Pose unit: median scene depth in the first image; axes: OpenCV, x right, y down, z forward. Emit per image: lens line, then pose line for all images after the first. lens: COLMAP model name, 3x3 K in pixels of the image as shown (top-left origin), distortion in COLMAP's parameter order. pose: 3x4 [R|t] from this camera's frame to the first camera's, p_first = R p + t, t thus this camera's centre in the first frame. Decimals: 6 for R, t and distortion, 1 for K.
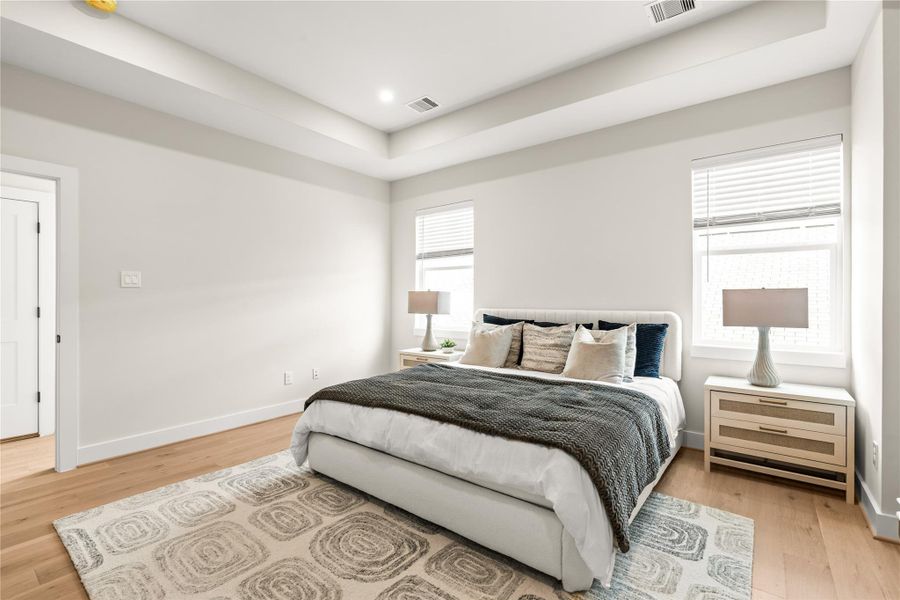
lens RADIAL K [[406.6, 0, 444.8], [0, 406.6, 298.8], [0, 0, 1]] dist [-0.001262, 0.000180]
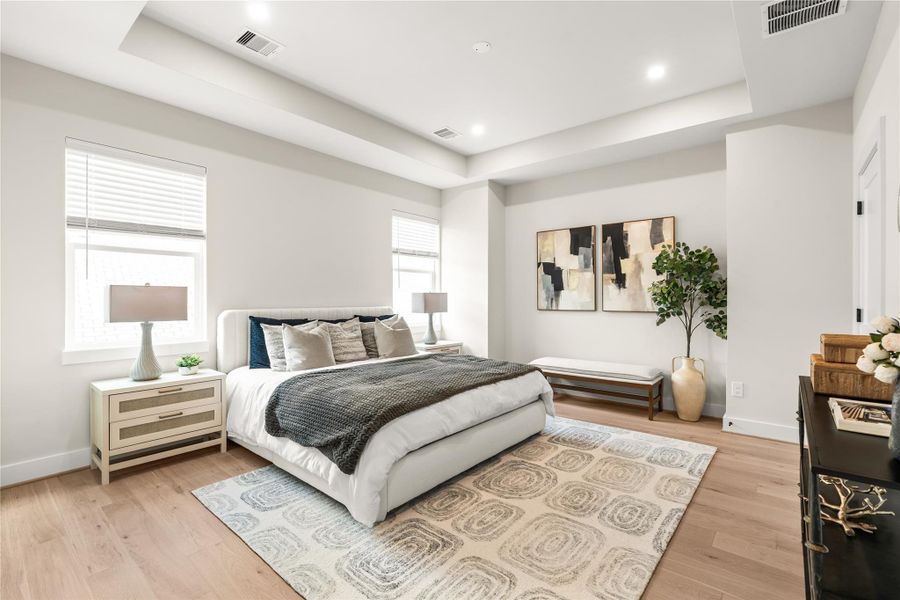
lens RADIAL K [[406.6, 0, 444.8], [0, 406.6, 298.8], [0, 0, 1]] dist [-0.001262, 0.000180]
pose [[0.033853, -0.001941, 0.999425, -0.680203], [-0.000803, 0.999998, 0.001969, 0.000133], [-0.999427, -0.000869, 0.033851, 0.524574]]
